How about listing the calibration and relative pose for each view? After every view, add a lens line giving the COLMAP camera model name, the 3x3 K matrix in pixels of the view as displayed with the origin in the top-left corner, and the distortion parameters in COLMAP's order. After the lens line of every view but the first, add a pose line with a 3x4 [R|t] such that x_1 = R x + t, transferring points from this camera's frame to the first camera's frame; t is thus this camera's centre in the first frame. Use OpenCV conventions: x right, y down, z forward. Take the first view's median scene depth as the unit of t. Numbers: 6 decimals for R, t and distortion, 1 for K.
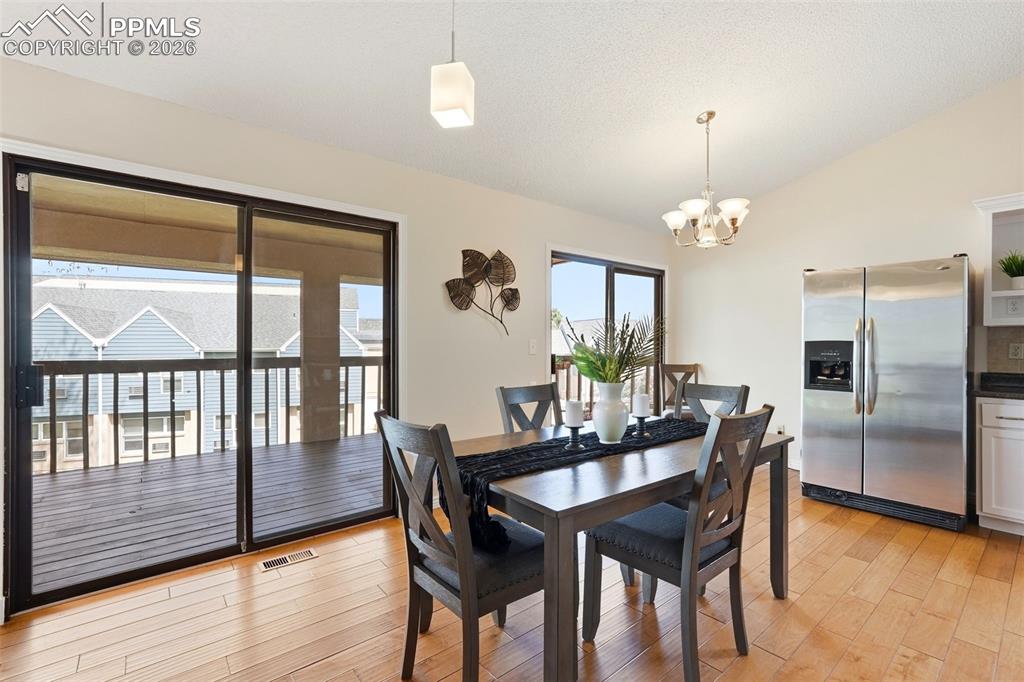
lens RADIAL K [[454.1, 0, 512.7], [0, 454.1, 344.2], [0, 0, 1]] dist [-0.014176, 0.007019]
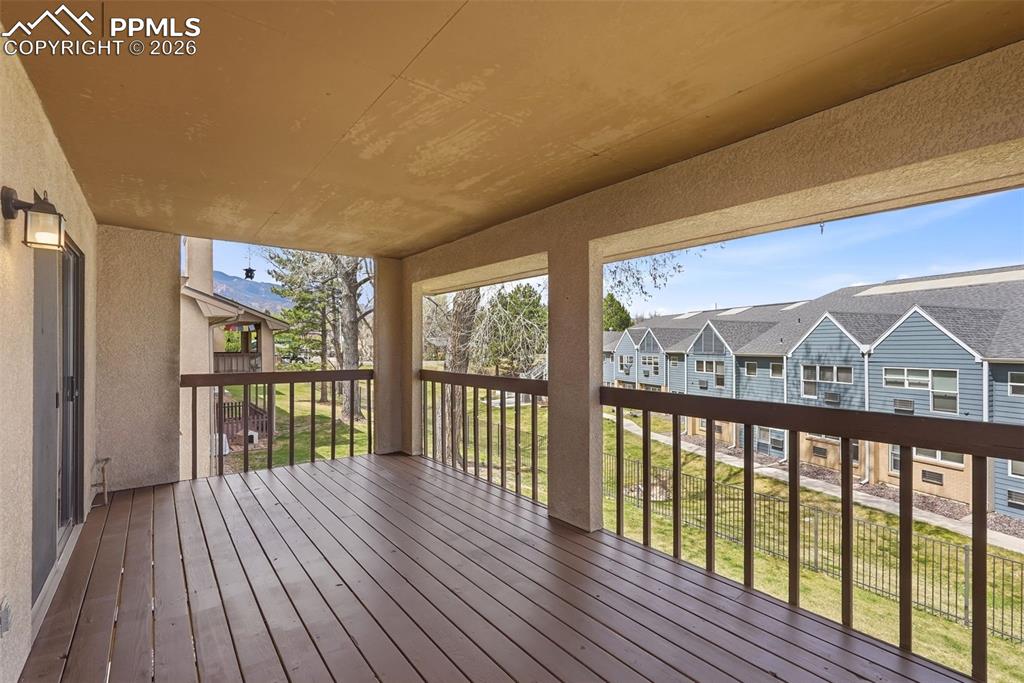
lens RADIAL K [[454.1, 0, 511.8], [0, 454.1, 345.5], [0, 0, 1]] dist [-0.014176, 0.007019]
pose [[-0.013275, -0.005516, -0.999897, 0.337084], [-0.000852, 0.999984, -0.005505, -0.036128], [0.999912, 0.000779, -0.013279, 1.698395]]
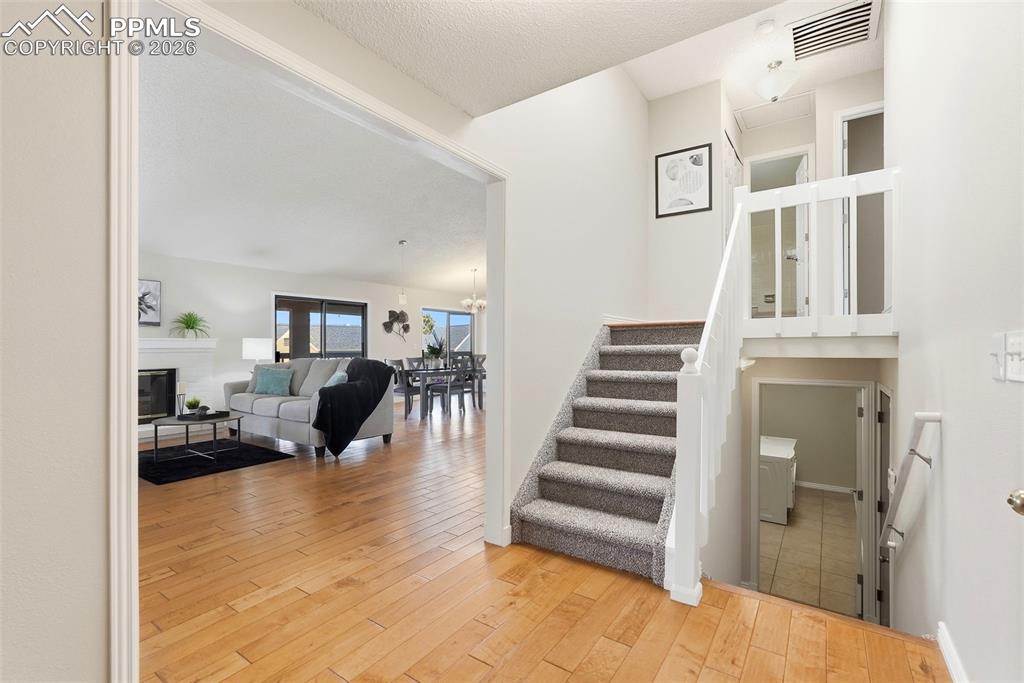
lens RADIAL K [[454.1, 0, 509.3], [0, 454.1, 344.9], [0, 0, 1]] dist [-0.014176, 0.007019]
pose [[0.964360, -0.002578, 0.264580, -0.139368], [0.004046, 0.999979, -0.005001, 0.011464], [-0.264562, 0.005893, 0.964351, -1.862643]]
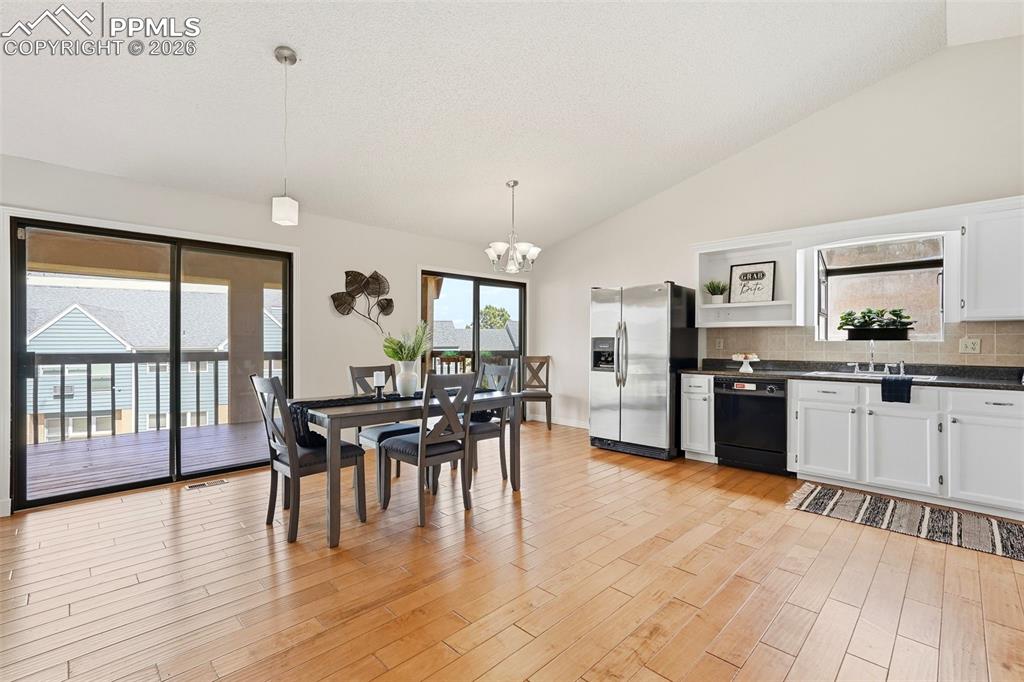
lens RADIAL K [[454.1, 0, 512.5], [0, 454.1, 342.1], [0, 0, 1]] dist [-0.014176, 0.007019]
pose [[0.995186, -0.000235, 0.098002, 0.269301], [0.000487, 0.999997, -0.002547, 0.011448], [-0.098001, 0.002582, 0.995183, -0.430829]]
